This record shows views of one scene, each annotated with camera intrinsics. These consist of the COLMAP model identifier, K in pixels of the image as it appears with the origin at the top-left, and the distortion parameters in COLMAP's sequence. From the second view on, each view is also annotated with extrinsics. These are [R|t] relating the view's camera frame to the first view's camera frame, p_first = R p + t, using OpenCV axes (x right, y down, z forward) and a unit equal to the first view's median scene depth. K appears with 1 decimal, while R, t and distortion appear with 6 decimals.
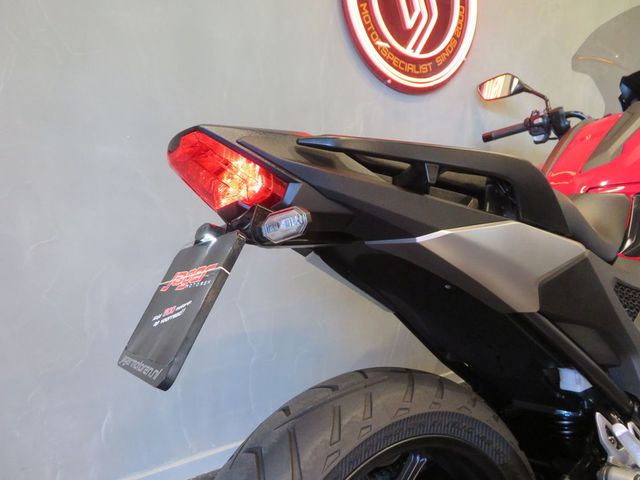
lens RADIAL K [[448.3, 0, 331.7], [0, 448.3, 241.9], [0, 0, 1]] dist [-0.010200, -0.002915]
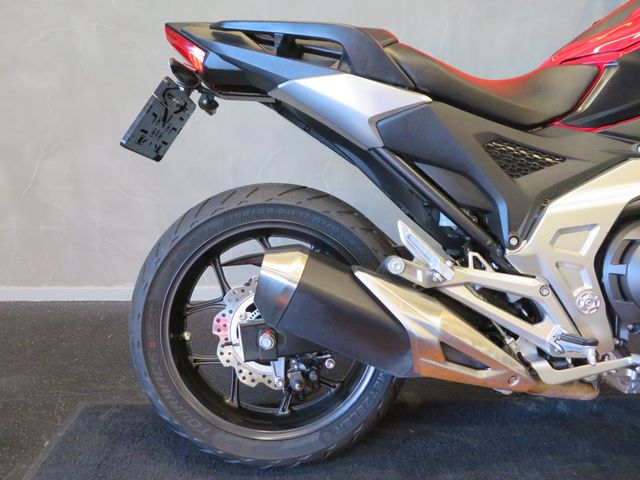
lens RADIAL K [[458.1, 0, 320.0], [0, 458.1, 240.0], [0, 0, 1]] dist [-0.008513, 0.000311]
pose [[0.826618, 0.144216, -0.543971, 0.477616], [-0.076929, 0.986490, 0.144634, 0.107440], [0.557481, -0.077710, 0.826545, -0.114392]]
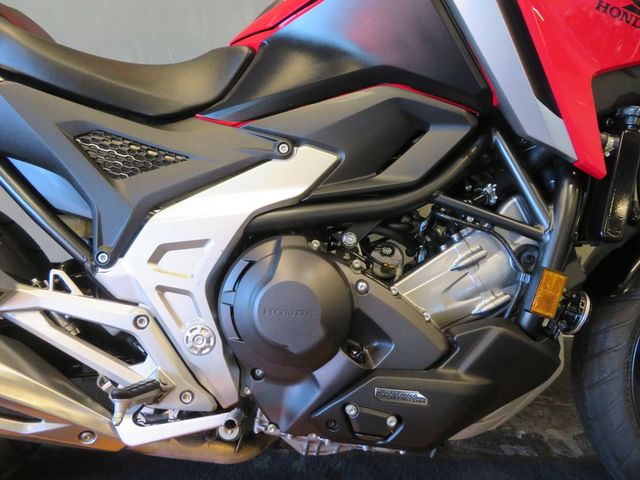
lens RADIAL K [[448.3, 0, 331.7], [0, 448.3, 241.9], [0, 0, 1]] dist [-0.010200, -0.002915]
pose [[0.808909, 0.146020, -0.569512, 0.806894], [-0.106568, 0.989037, 0.102218, 0.087780], [0.578194, -0.021993, 0.815603, 0.273443]]
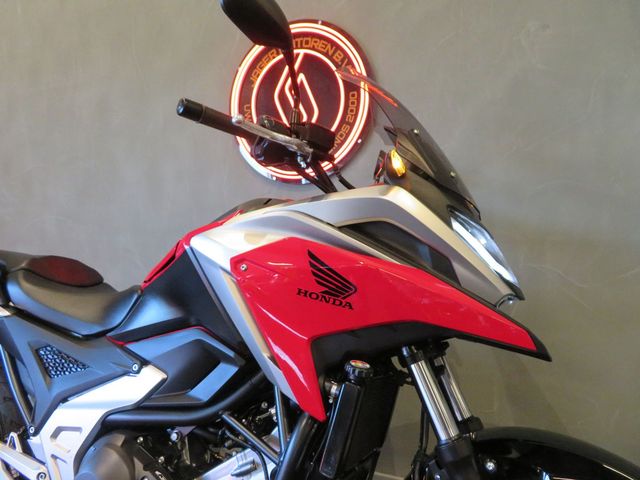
lens RADIAL K [[458.1, 0, 320.0], [0, 458.1, 240.0], [0, 0, 1]] dist [-0.008513, 0.000311]
pose [[0.525536, 0.026941, -0.850344, 1.232276], [-0.120049, 0.991846, -0.042769, -0.156163], [0.842259, 0.124560, 0.524486, 0.475611]]
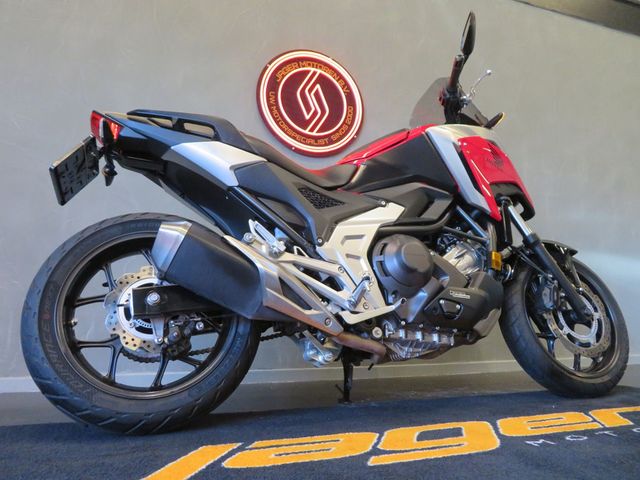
lens RADIAL K [[458.1, 0, 320.0], [0, 458.1, 240.0], [0, 0, 1]] dist [-0.008513, 0.000311]
pose [[0.969092, -0.053896, -0.240741, 0.593710], [-0.030793, 0.941787, -0.334798, 0.493107], [0.244771, 0.331863, 0.911018, -0.360573]]
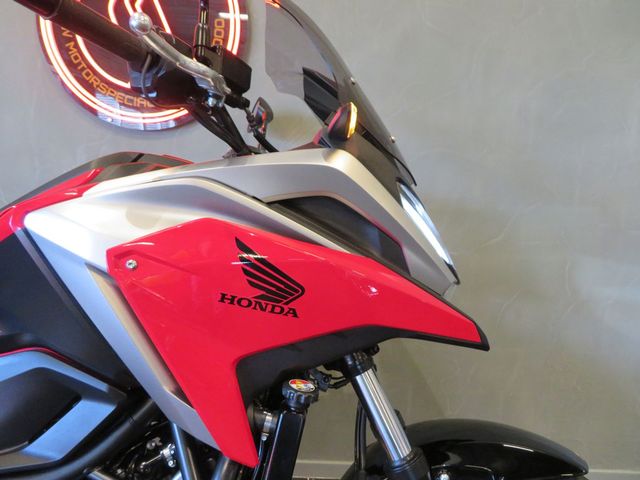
lens RADIAL K [[458.1, 0, 320.0], [0, 458.1, 240.0], [0, 0, 1]] dist [-0.008513, 0.000311]
pose [[0.820312, 0.106700, -0.561875, 1.023825], [-0.117830, 0.992896, 0.016524, -0.179457], [0.559647, 0.052651, 0.827057, 0.477753]]
